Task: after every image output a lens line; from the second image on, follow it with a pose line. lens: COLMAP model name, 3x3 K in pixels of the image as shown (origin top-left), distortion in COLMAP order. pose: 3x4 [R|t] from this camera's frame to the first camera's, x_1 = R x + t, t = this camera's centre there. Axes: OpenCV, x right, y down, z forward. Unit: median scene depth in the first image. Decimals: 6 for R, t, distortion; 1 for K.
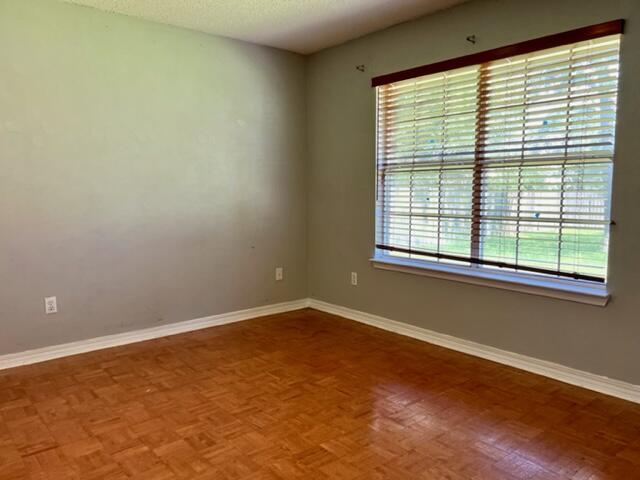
lens RADIAL K [[485.5, 0, 320.0], [0, 485.5, 240.0], [0, 0, 1]] dist [0.094617, -0.123370]
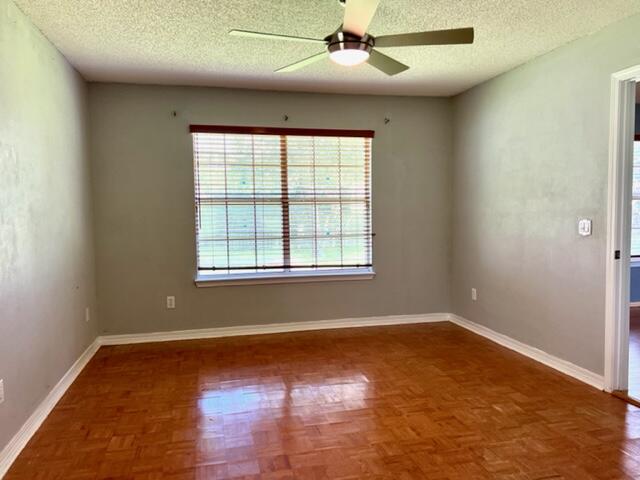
lens RADIAL K [[496.7, 0, 320.0], [0, 496.7, 240.0], [0, 0, 1]] dist [0.093012, -0.129016]
pose [[0.445523, -0.057926, 0.893395, -0.958086], [0.101184, 0.994769, 0.014040, -0.049041], [-0.889534, 0.084142, 0.449053, 0.239073]]
